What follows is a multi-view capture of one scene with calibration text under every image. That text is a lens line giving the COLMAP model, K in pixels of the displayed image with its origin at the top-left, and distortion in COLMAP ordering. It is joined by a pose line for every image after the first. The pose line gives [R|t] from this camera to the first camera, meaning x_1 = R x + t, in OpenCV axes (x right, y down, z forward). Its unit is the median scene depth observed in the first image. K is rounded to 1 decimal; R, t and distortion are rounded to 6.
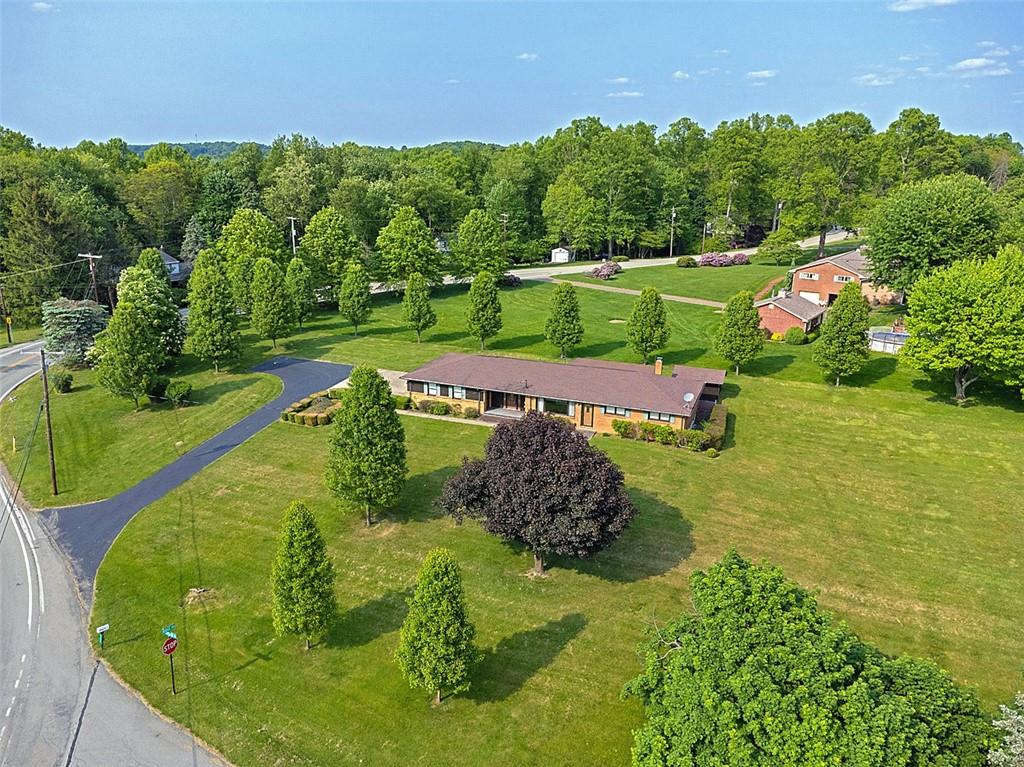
lens RADIAL K [[750.3, 0, 512.0], [0, 750.3, 383.5], [0, 0, 1]] dist [0.033051, 0.003521]
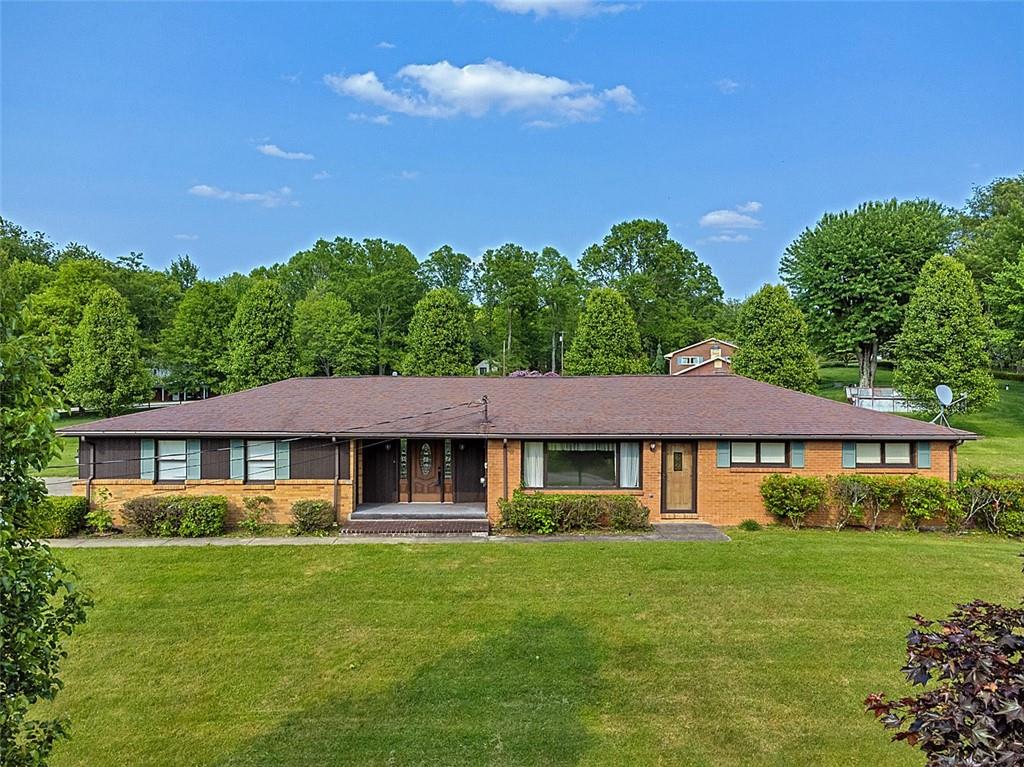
lens RADIAL K [[750.3, 0, 512.0], [0, 750.3, 383.5], [0, 0, 1]] dist [0.033051, 0.003521]
pose [[0.927635, -0.020460, 0.372928, -0.092755], [0.117861, 0.963514, -0.240310, 0.069990], [-0.354405, 0.266874, 0.896201, 0.668803]]
